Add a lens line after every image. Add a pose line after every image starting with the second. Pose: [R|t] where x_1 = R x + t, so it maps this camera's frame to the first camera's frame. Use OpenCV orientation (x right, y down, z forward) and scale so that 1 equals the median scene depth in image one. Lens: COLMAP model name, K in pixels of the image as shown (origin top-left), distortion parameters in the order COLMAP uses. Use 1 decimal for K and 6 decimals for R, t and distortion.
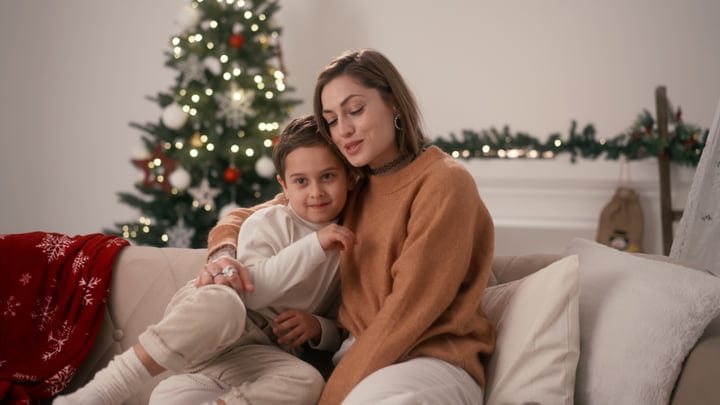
lens RADIAL K [[1116.6, 0, 360.0], [0, 1116.6, 202.5], [0, 0, 1]] dist [0.011227, -0.057993]
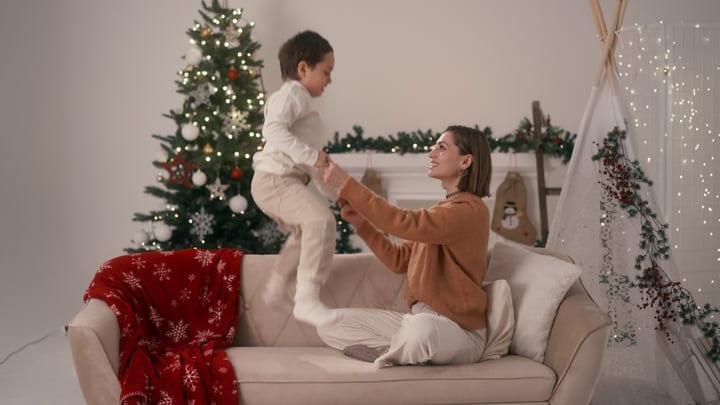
lens RADIAL K [[1116.6, 0, 360.0], [0, 1116.6, 202.5], [0, 0, 1]] dist [0.011227, -0.057993]
pose [[0.992619, -0.046655, 0.111938, -0.120224], [0.037827, 0.996098, 0.079739, -0.094635], [-0.115221, -0.074916, 0.990511, -0.401195]]
